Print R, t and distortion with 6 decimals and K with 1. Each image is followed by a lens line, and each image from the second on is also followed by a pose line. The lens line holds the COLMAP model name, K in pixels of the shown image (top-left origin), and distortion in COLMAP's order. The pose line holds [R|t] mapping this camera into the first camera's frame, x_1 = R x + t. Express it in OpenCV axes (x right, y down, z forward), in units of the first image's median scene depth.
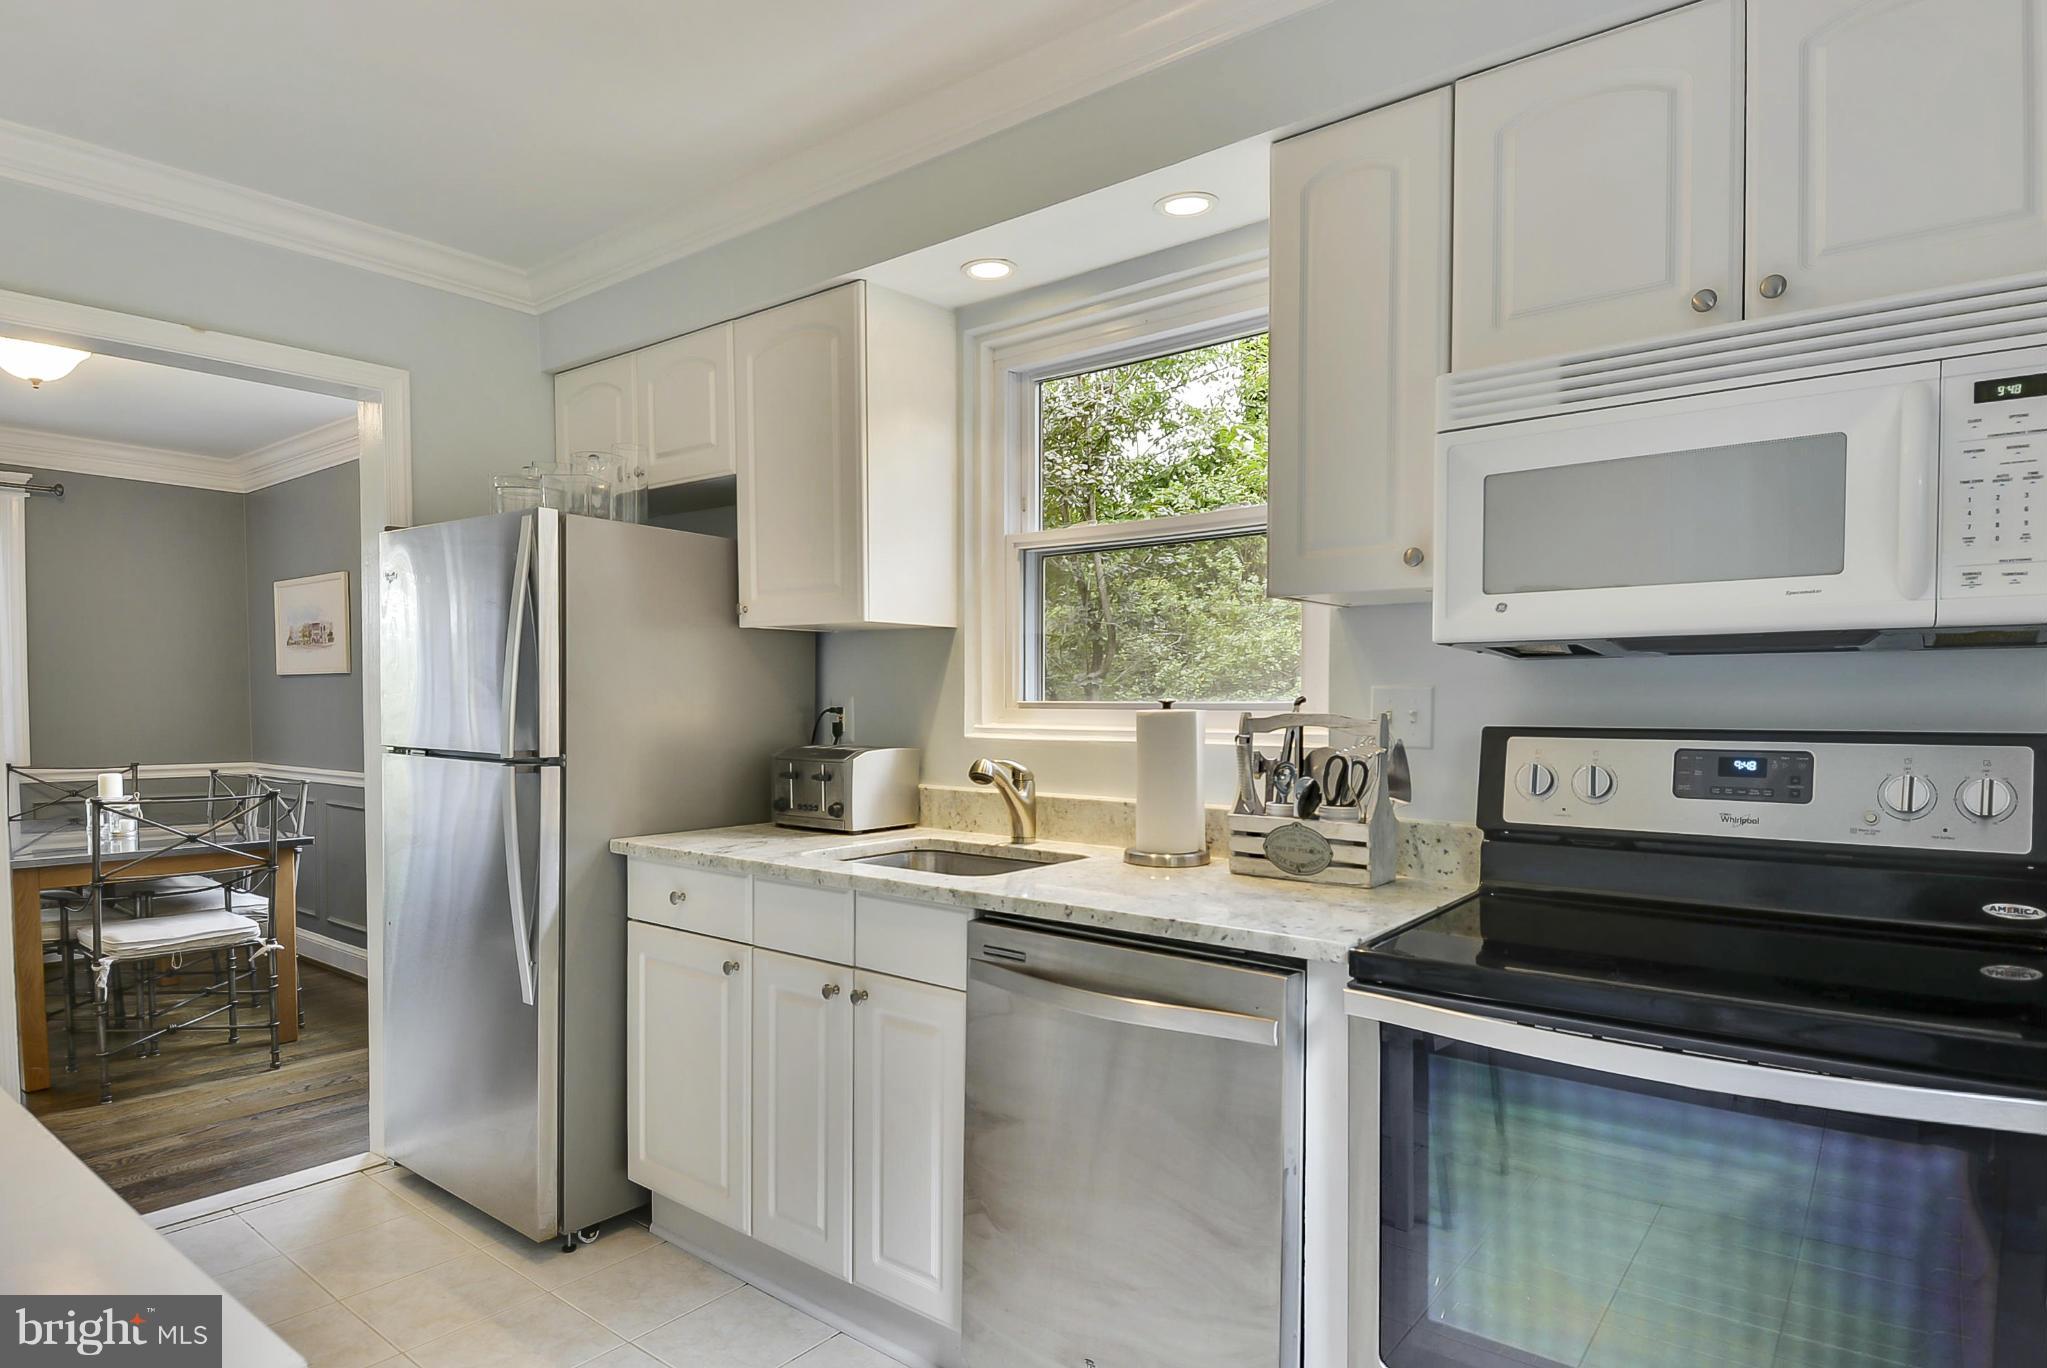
lens RADIAL K [[1132.8, 0, 1012.7], [0, 1132.8, 703.4], [0, 0, 1]] dist [0.016199, -0.021942]
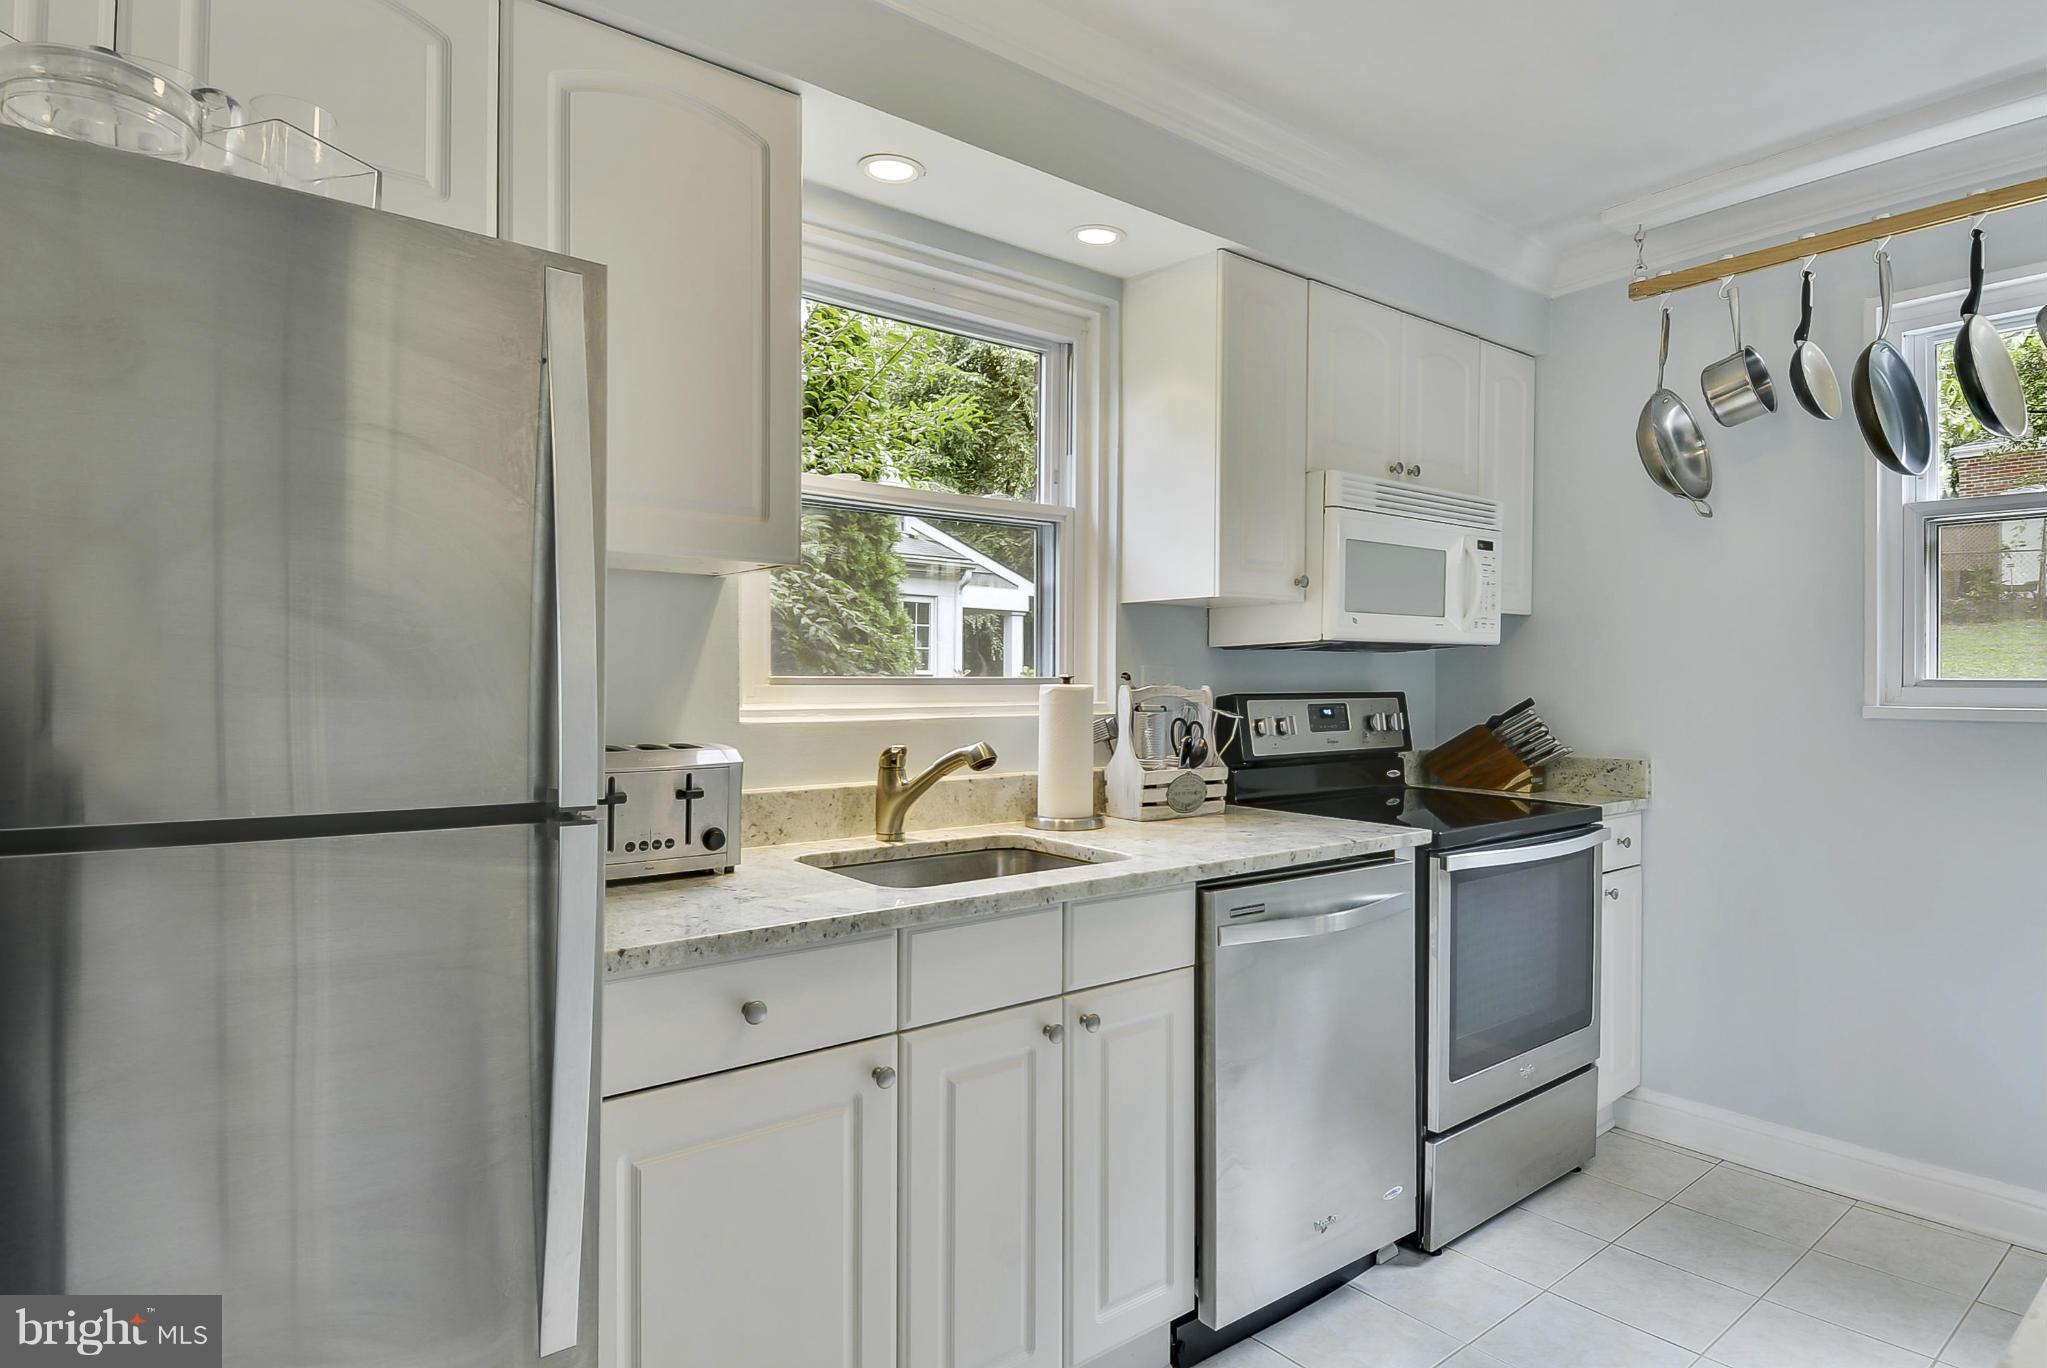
lens RADIAL K [[1132.8, 0, 1014.8], [0, 1132.8, 682.1], [0, 0, 1]] dist [0.016199, -0.021942]
pose [[0.193766, -0.008007, 0.981015, -1.136082], [-0.003950, 0.999952, 0.008942, -0.006965], [-0.981040, -0.005608, 0.193725, 1.037242]]
